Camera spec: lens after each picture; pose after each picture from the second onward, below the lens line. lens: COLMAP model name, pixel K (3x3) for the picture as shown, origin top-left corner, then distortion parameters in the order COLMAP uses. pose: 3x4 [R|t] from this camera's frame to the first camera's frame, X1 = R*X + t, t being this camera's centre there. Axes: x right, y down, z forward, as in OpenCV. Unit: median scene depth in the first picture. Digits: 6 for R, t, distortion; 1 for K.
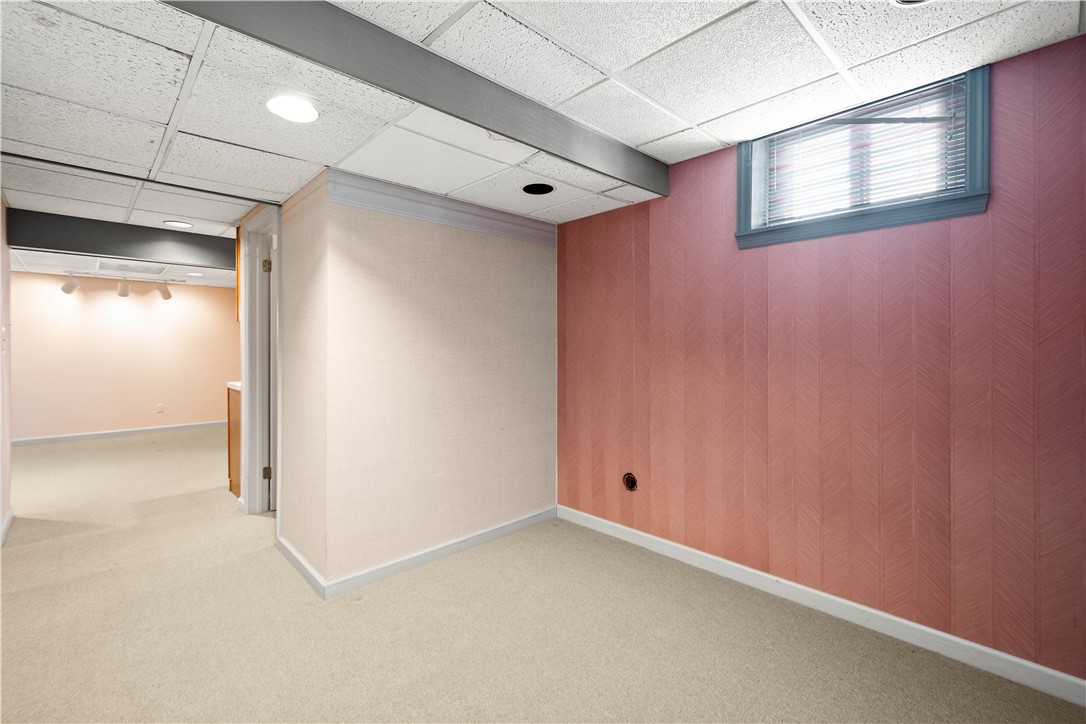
lens RADIAL K [[476.9, 0, 542.9], [0, 476.9, 345.0], [0, 0, 1]] dist [0.001285, -0.000055]
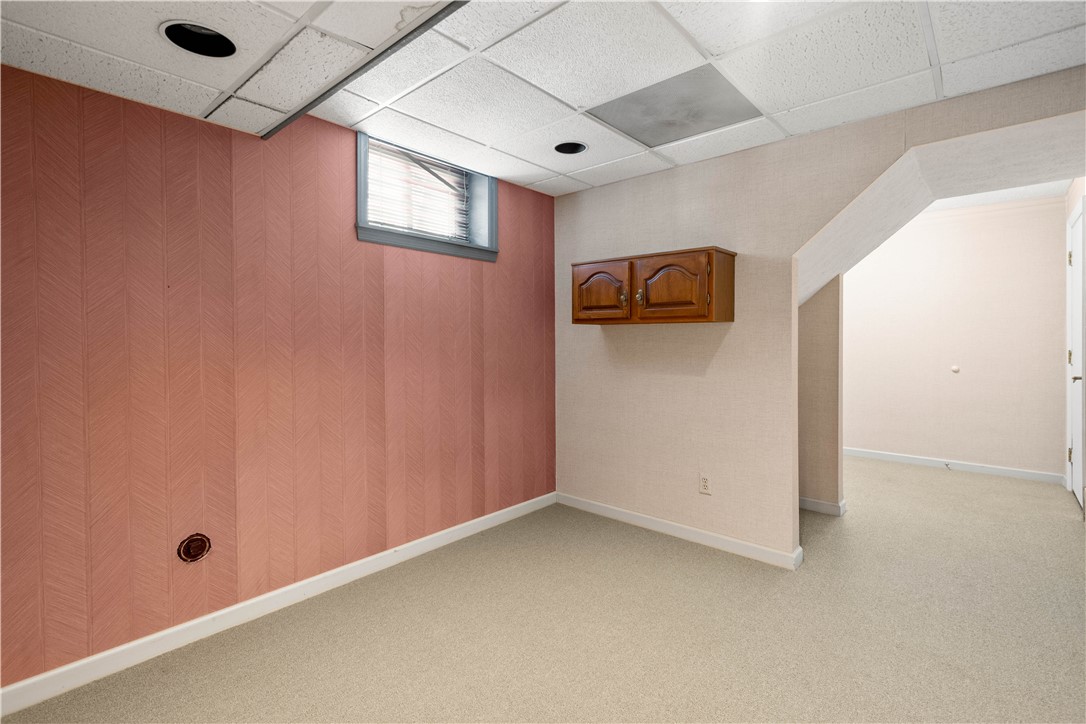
lens RADIAL K [[495.8, 0, 542.2], [0, 495.8, 336.7], [0, 0, 1]] dist [0.003516, -0.000169]
pose [[-0.094830, 0.007620, 0.995464, -0.665787], [-0.006909, 0.999942, -0.008312, 0.005145], [-0.995470, -0.007665, -0.094772, 0.748085]]
